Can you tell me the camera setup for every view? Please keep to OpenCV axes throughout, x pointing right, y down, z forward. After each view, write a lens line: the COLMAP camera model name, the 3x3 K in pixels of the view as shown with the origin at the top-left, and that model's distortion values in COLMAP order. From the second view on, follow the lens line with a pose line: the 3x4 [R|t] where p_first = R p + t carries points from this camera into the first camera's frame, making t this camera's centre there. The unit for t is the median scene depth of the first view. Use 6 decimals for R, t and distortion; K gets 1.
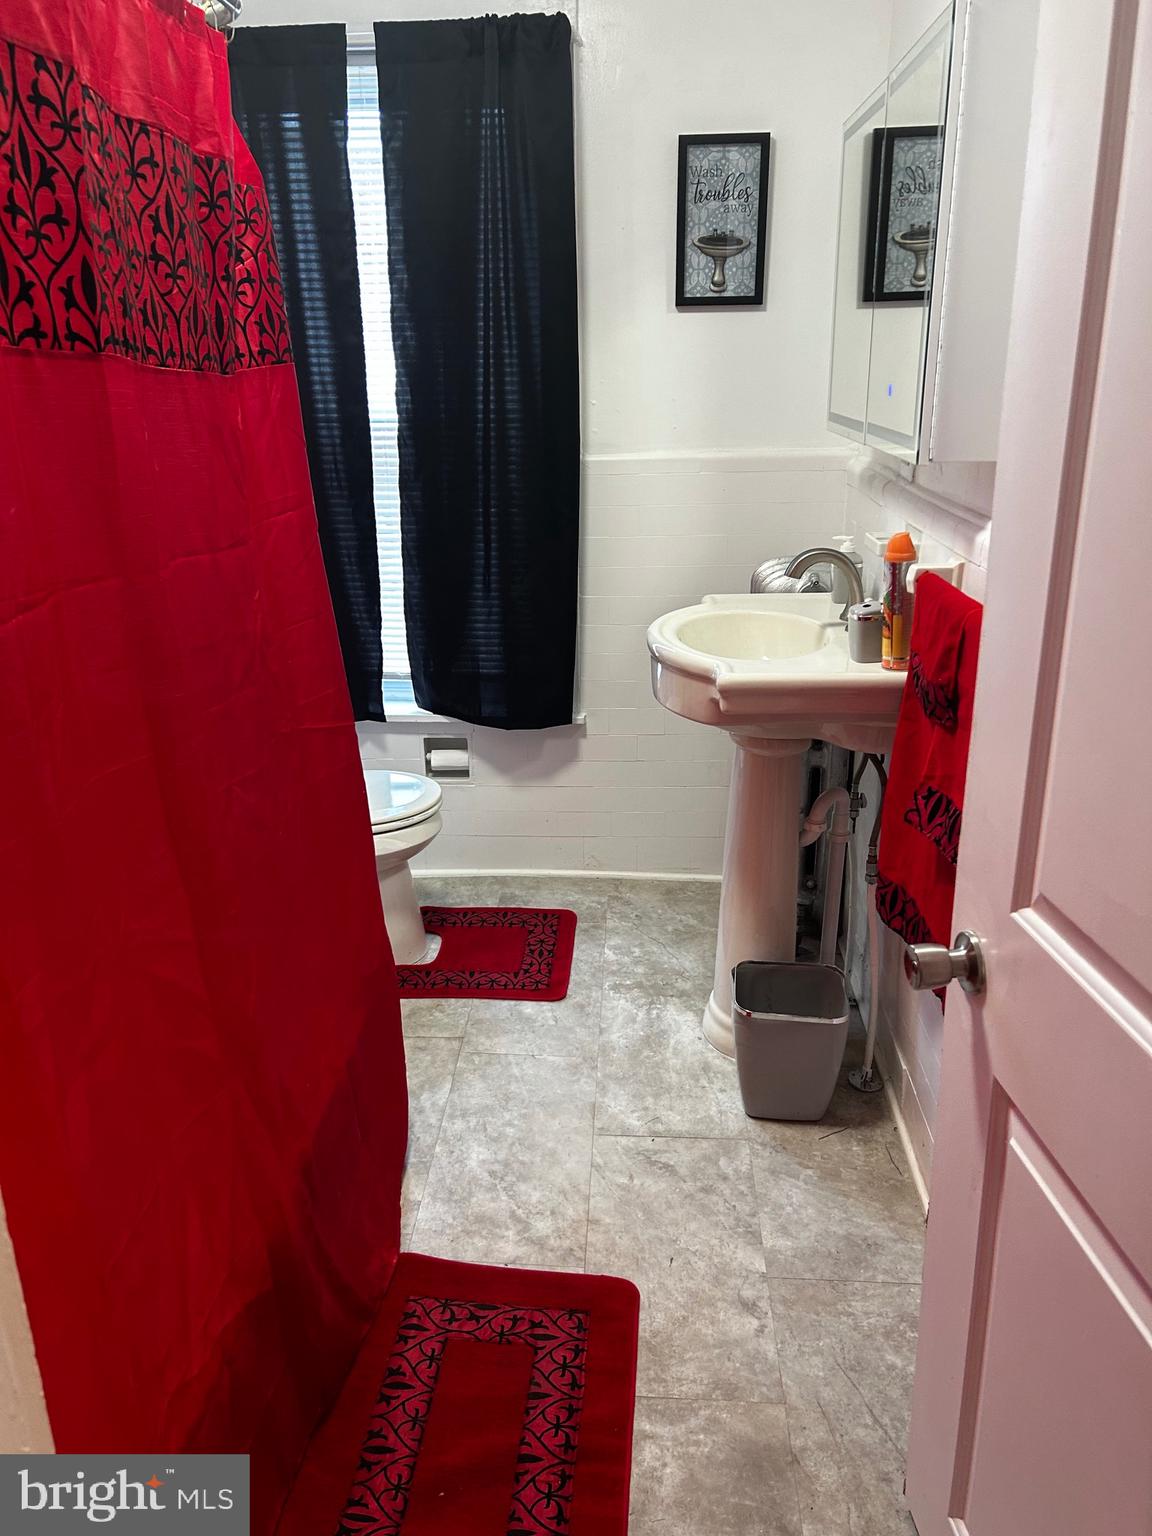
lens RADIAL K [[1161.8, 0, 552.7], [0, 1161.8, 777.2], [0, 0, 1]] dist [0.042867, -0.047583]
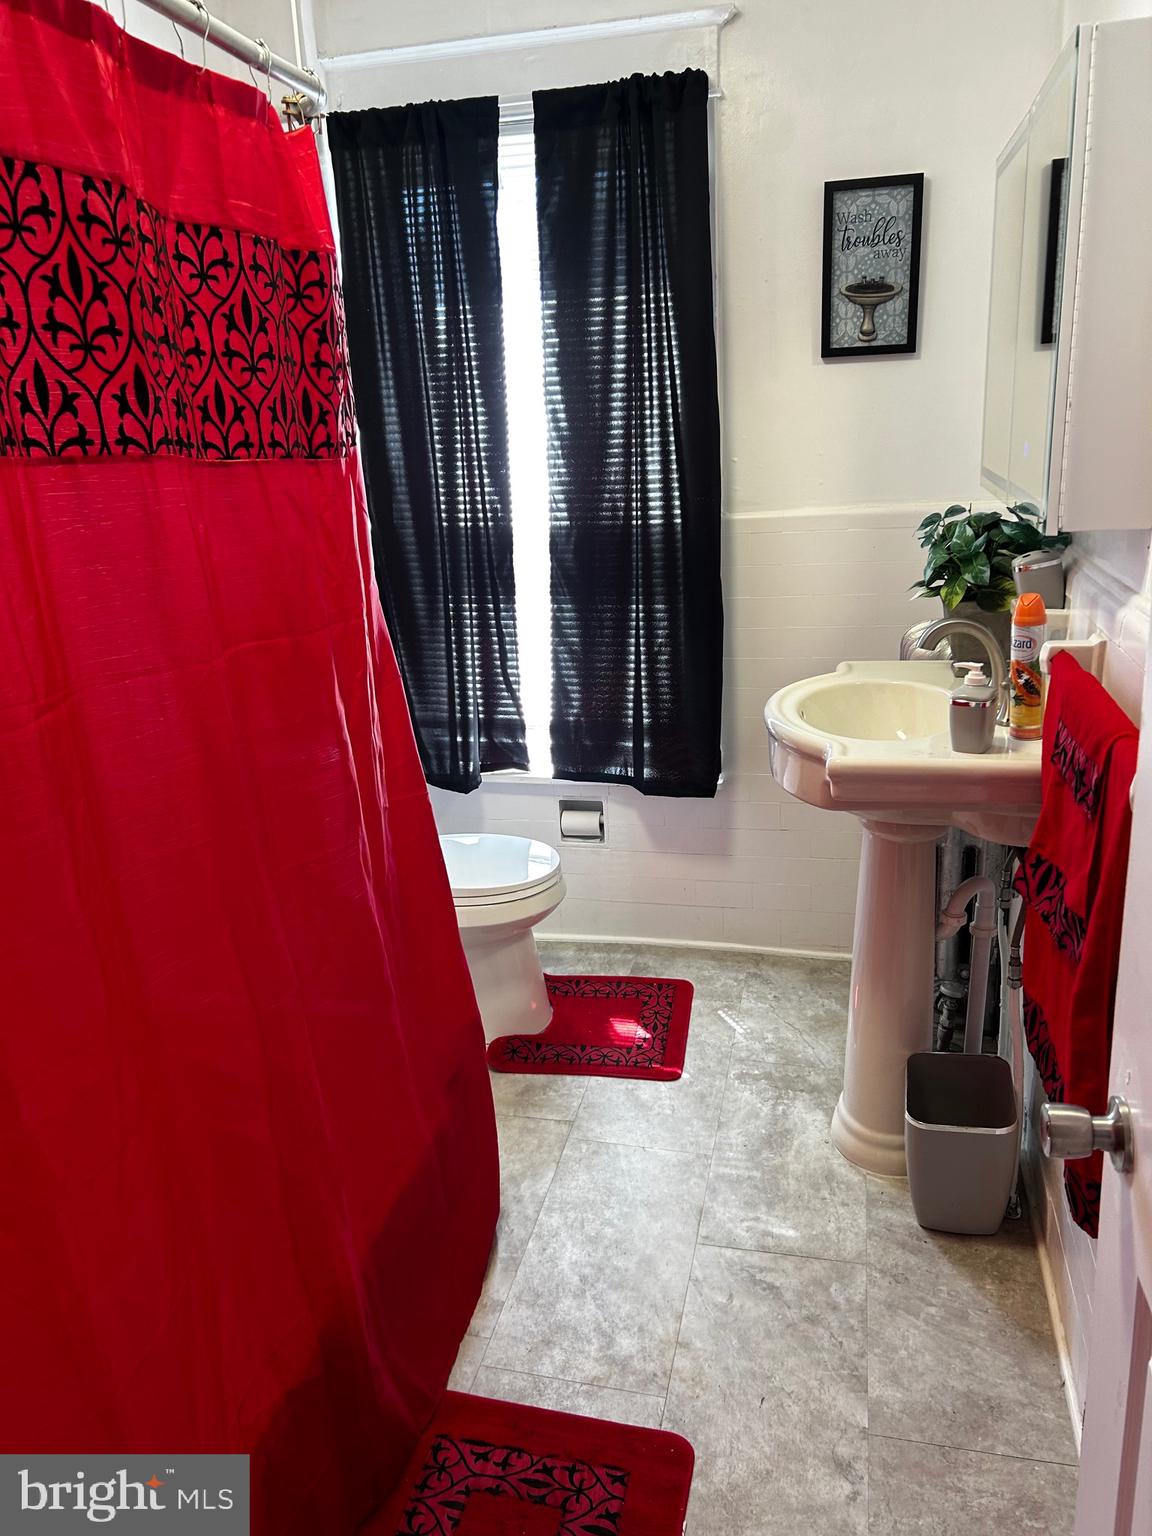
lens RADIAL K [[1161.8, 0, 568.7], [0, 1161.8, 759.4], [0, 0, 1]] dist [0.042867, -0.047583]
pose [[0.983268, 0.017944, -0.181280, 0.097485], [-0.024937, 0.999027, -0.036368, -0.043468], [0.180451, 0.040280, 0.982759, 0.048169]]
